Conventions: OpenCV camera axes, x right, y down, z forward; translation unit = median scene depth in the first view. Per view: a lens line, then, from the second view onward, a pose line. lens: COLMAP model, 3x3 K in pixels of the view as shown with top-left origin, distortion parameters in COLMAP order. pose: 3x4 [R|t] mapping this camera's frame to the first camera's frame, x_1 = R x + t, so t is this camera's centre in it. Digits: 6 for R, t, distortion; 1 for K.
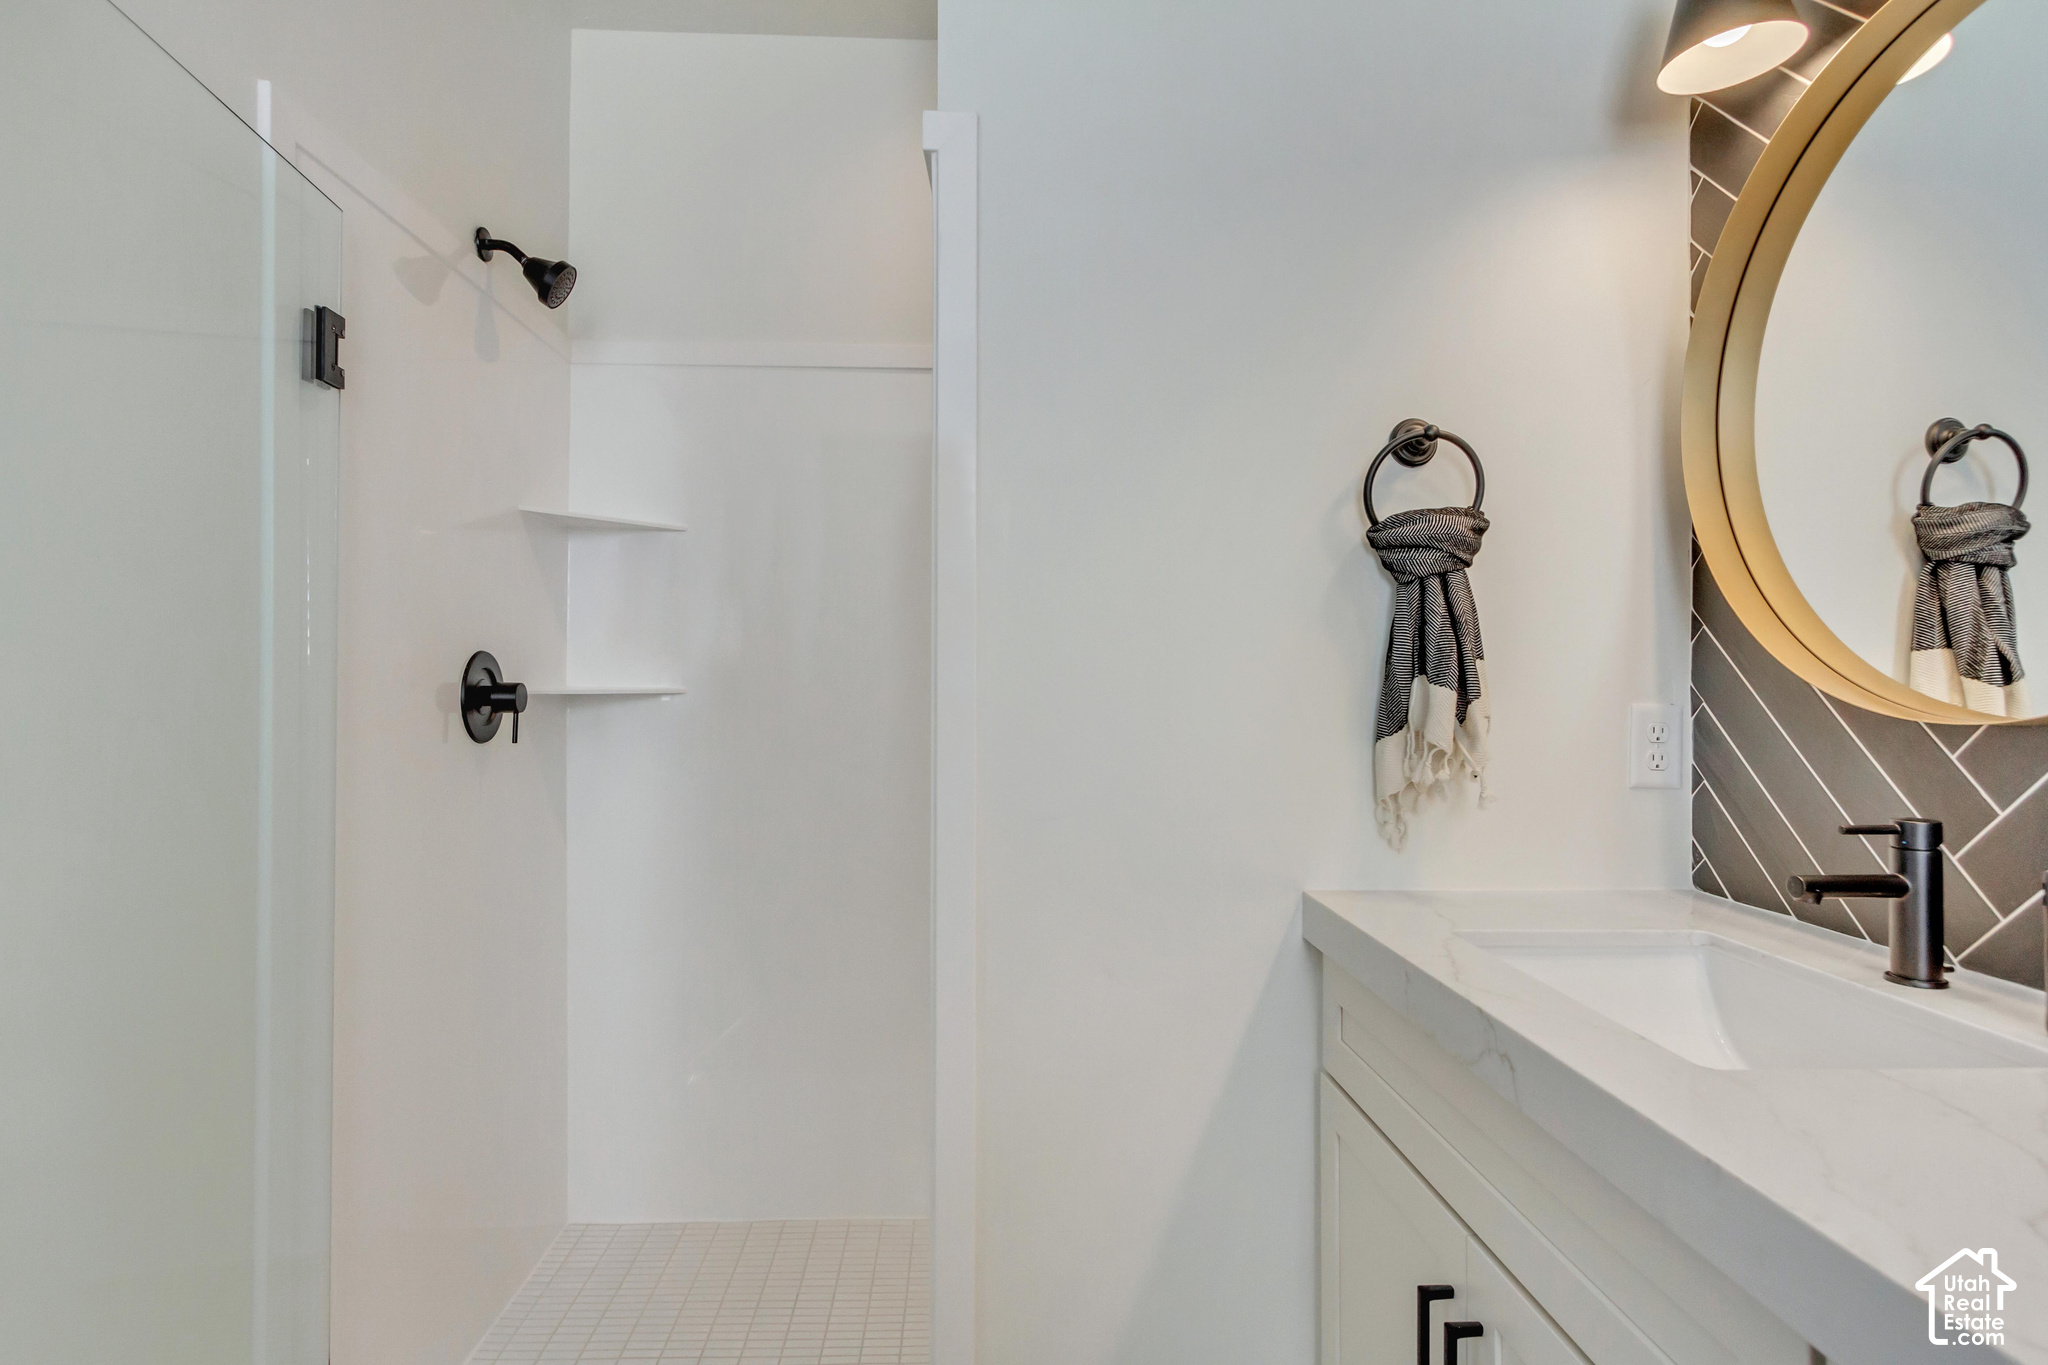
lens RADIAL K [[1041.3, 0, 1016.5], [0, 1041.3, 681.8], [0, 0, 1]] dist [0.002899, -0.000351]
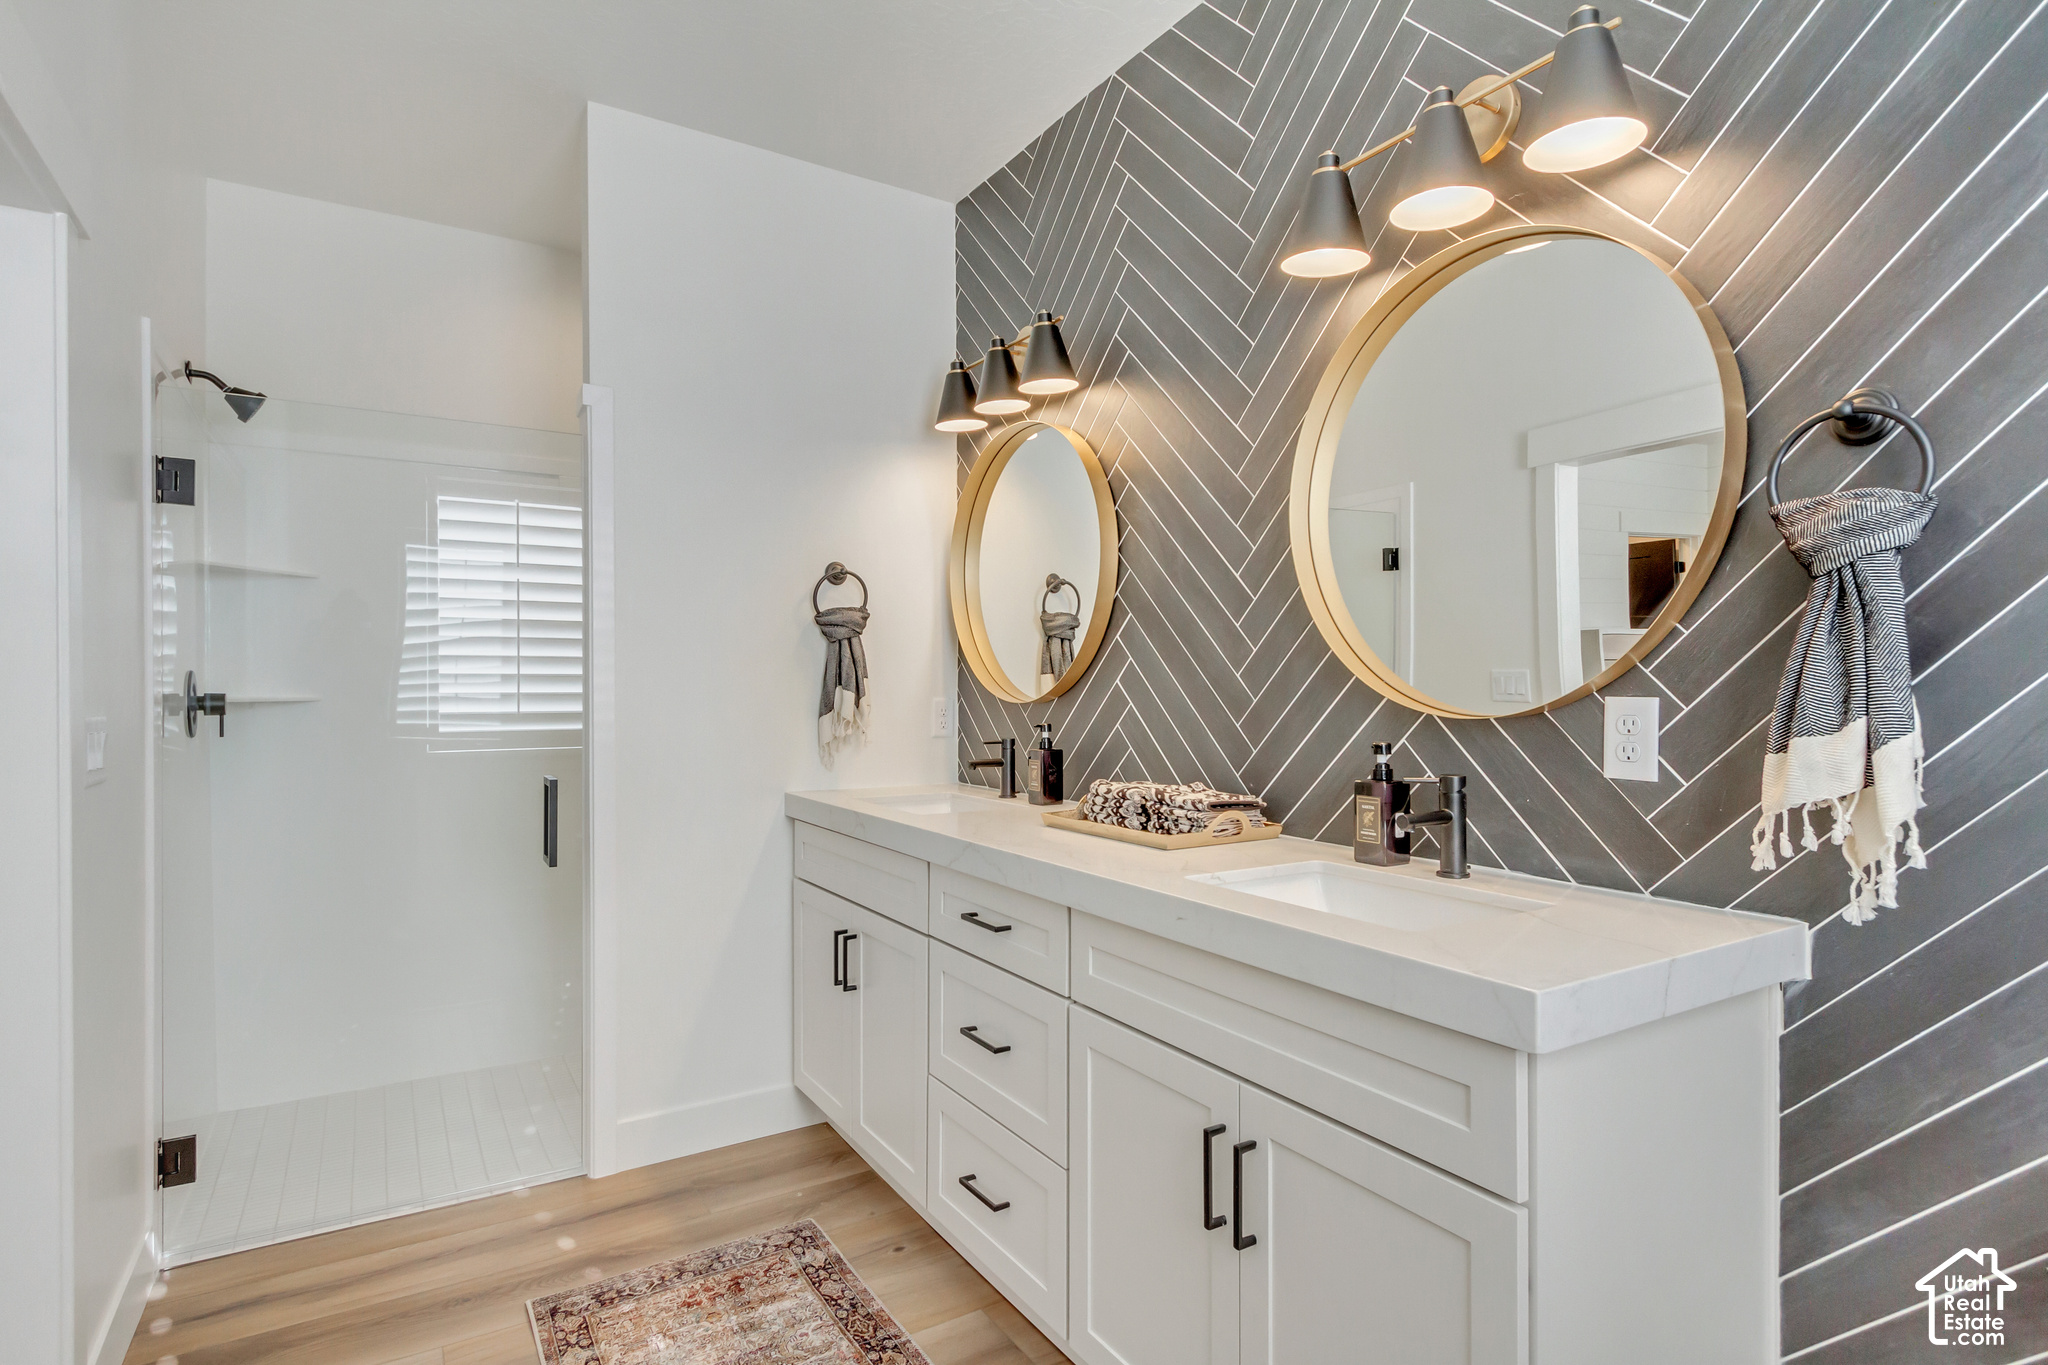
lens RADIAL K [[1041.3, 0, 1016.5], [0, 1041.3, 681.8], [0, 0, 1]] dist [0.002899, -0.000351]
pose [[0.874033, -0.002987, 0.485858, -0.325558], [0.005805, 0.999974, -0.004295, -0.003026], [-0.485833, 0.006574, 0.874027, -1.023698]]
